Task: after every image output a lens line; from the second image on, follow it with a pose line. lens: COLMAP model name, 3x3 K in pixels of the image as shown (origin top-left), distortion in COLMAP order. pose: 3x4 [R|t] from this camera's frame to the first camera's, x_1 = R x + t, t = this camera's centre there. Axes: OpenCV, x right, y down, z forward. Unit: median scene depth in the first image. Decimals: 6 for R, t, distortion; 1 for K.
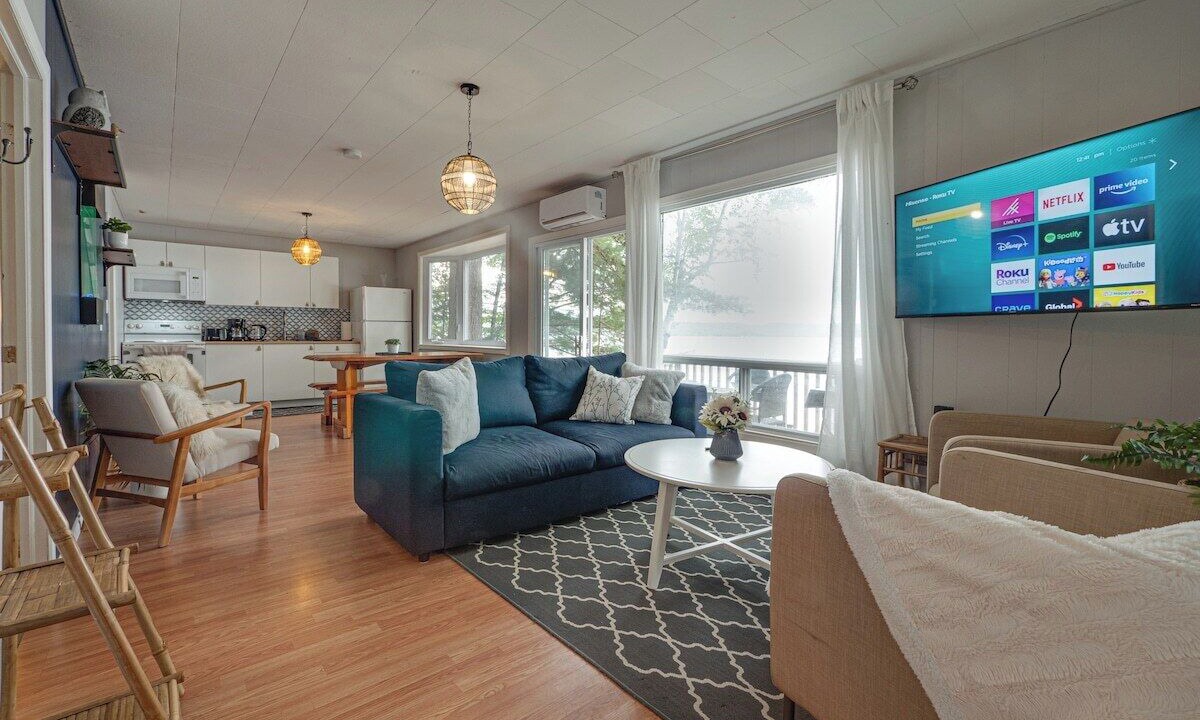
lens RADIAL K [[529.2, 0, 594.0], [0, 529.2, 348.6], [0, 0, 1]] dist [-0.003446, -0.000031]
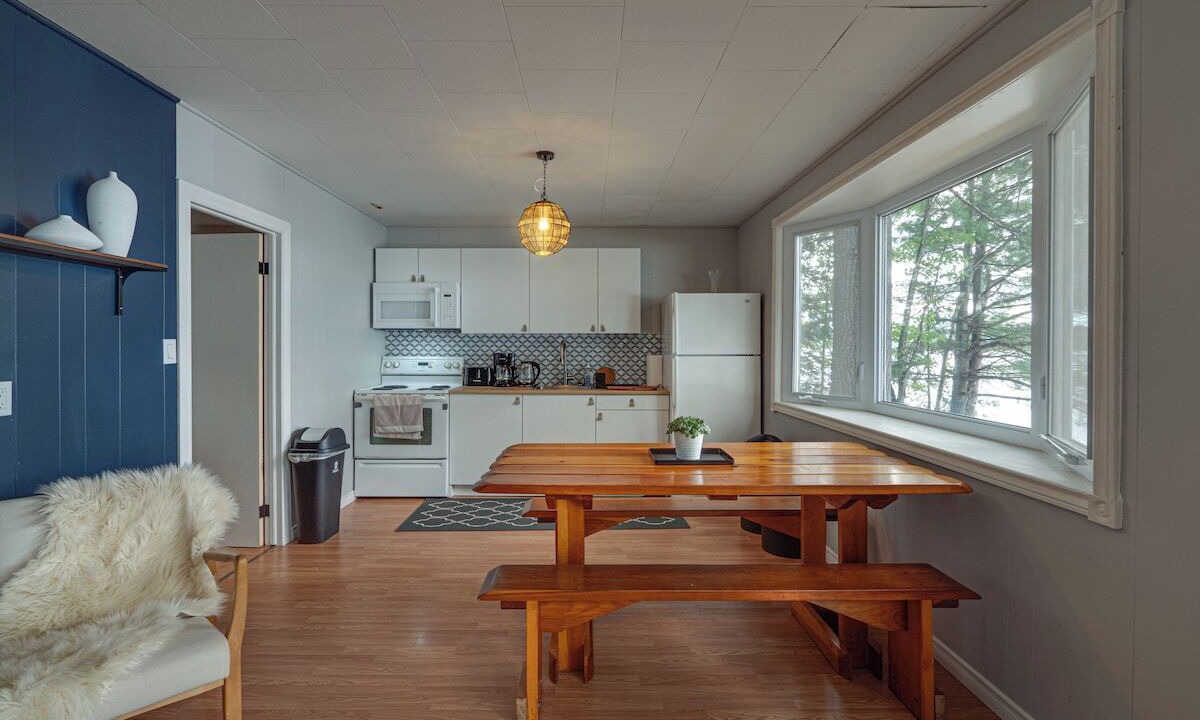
lens RADIAL K [[529.2, 0, 594.0], [0, 529.2, 348.6], [0, 0, 1]] dist [-0.003446, -0.000031]
pose [[0.773854, -0.003050, -0.633356, -0.156895], [-0.014328, 0.999648, -0.022319, -0.048191], [0.633201, 0.026346, 0.773539, 0.546962]]
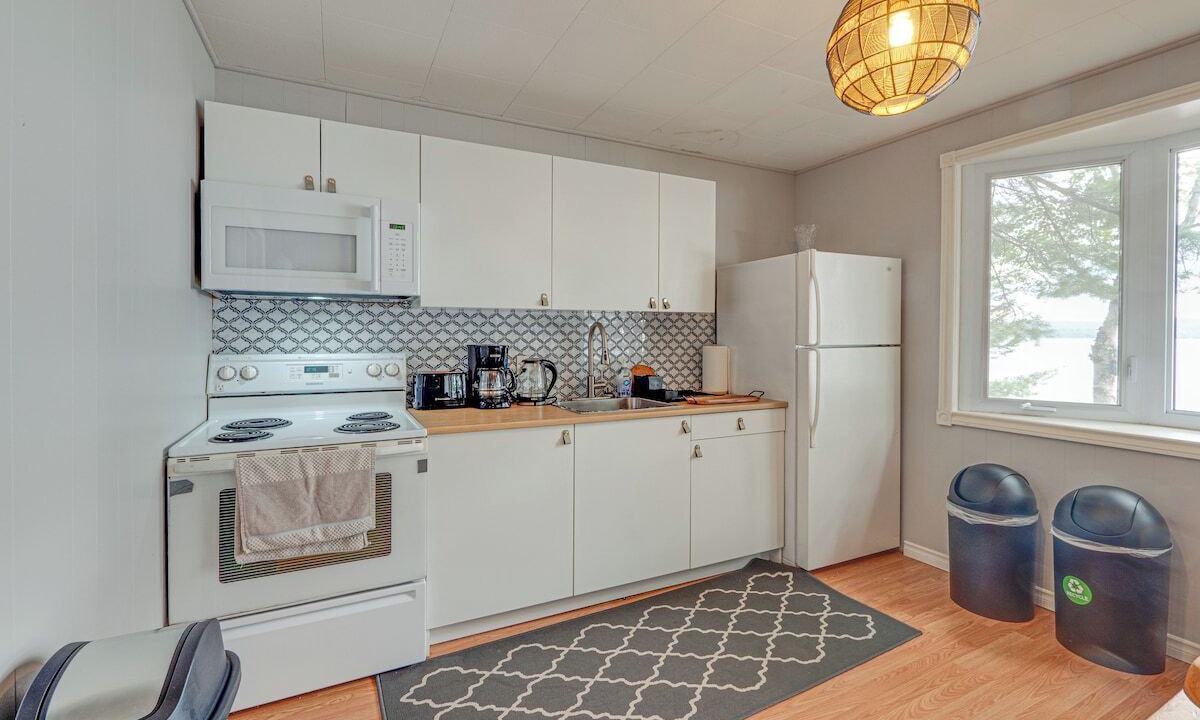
lens RADIAL K [[506.6, 0, 593.9], [0, 506.6, 337.4], [0, 0, 1]] dist [-0.001241, 0.000062]
pose [[0.976116, -0.000645, -0.217250, -0.526157], [-0.003093, 0.999853, -0.016869, -0.055473], [0.217229, 0.017138, 0.975970, 0.668754]]
